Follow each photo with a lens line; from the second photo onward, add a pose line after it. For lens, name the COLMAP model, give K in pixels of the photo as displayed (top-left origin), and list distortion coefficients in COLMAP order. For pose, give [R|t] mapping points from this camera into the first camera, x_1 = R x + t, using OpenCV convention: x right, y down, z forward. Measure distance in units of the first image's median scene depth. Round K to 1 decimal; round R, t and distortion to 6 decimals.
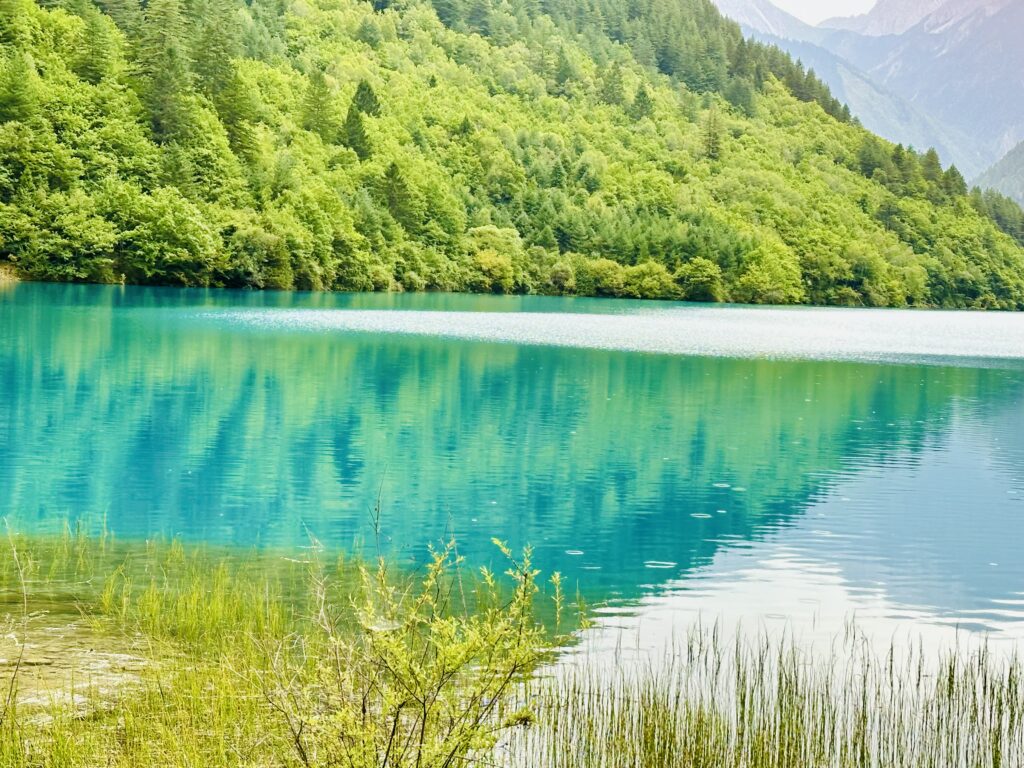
lens RADIAL K [[2027.3, 0, 512.0], [0, 2027.3, 384.0], [0, 0, 1]] dist [0.101521, 0.194340]
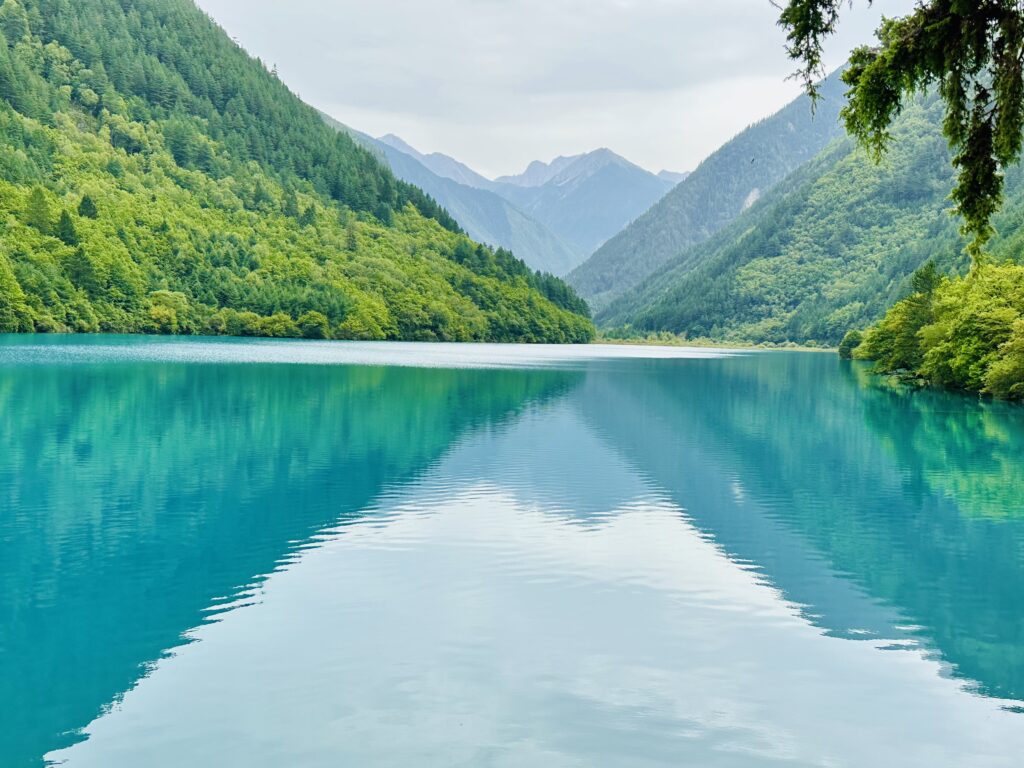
lens RADIAL K [[1173.6, 0, 512.0], [0, 1173.6, 384.0], [0, 0, 1]] dist [0.201070, -0.471902]
pose [[0.988875, -0.015880, 0.147902, 0.090426], [0.016475, 0.999860, -0.002799, -0.000175], [-0.147837, 0.005204, 0.988998, 0.056542]]
